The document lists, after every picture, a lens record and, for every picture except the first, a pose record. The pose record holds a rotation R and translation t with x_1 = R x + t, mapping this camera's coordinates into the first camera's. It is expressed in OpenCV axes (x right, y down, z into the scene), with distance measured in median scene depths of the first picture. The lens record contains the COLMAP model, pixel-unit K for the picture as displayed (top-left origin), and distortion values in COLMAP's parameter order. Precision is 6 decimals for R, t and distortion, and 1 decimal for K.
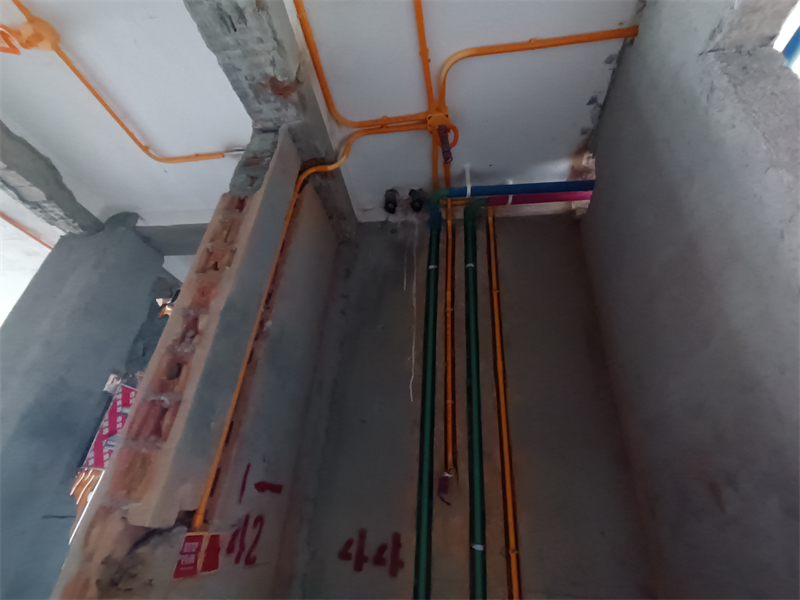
lens RADIAL K [[368.2, 0, 397.6], [0, 368.2, 303.9], [0, 0, 1]] dist [-0.002298, 0.000223]
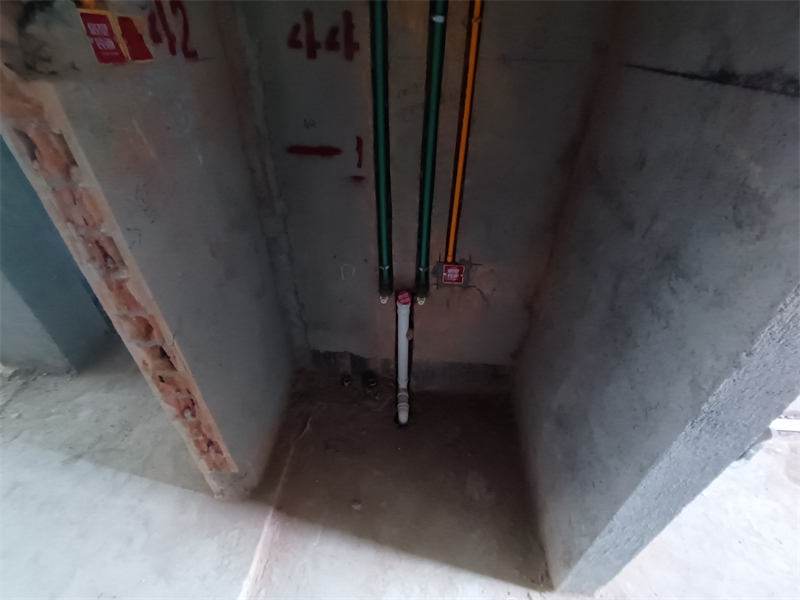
lens RADIAL K [[368.2, 0, 397.6], [0, 368.2, 303.9], [0, 0, 1]] dist [-0.002298, 0.000223]
pose [[0.995210, -0.097190, 0.010565, 0.041208], [0.029951, 0.405977, 0.913393, 0.117633], [-0.093062, -0.908701, 0.406943, 0.007309]]
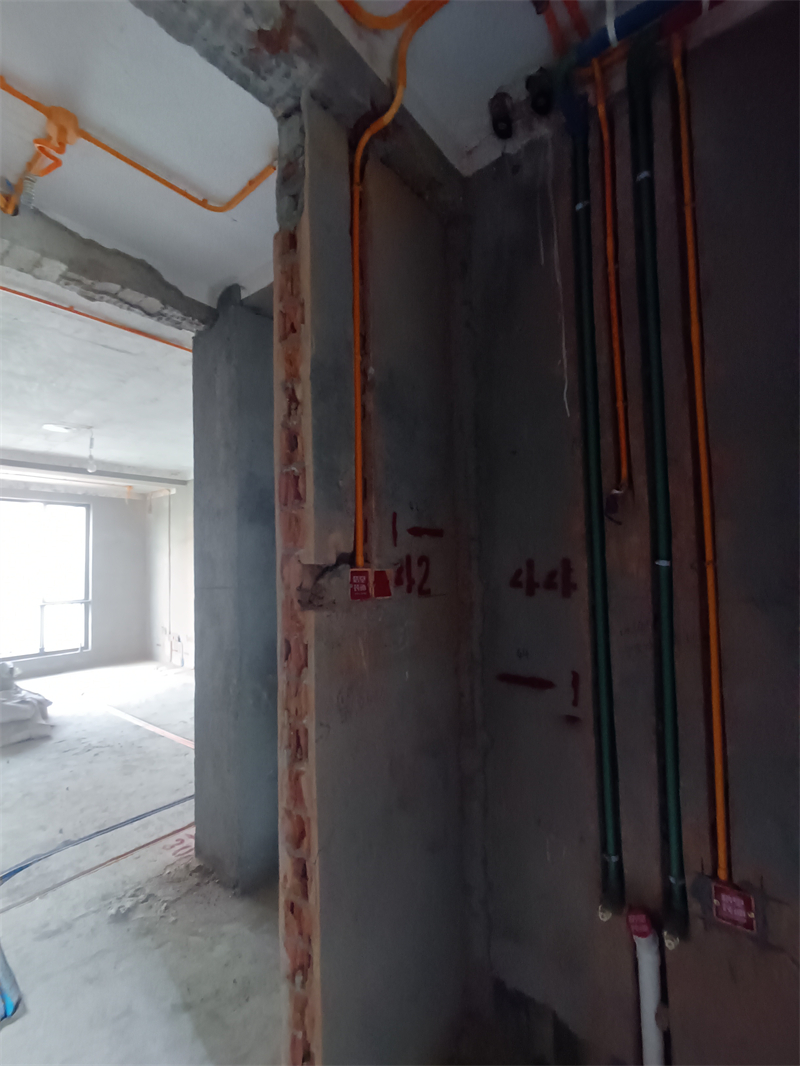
lens RADIAL K [[490.7, 0, 404.9], [0, 490.7, 539.0], [0, 0, 1]] dist [-0.002298, 0.000223]
pose [[0.861825, -0.117131, -0.493496, 0.271202], [0.319470, 0.881070, 0.348790, 0.023518], [0.393950, -0.458254, 0.796748, -0.116167]]
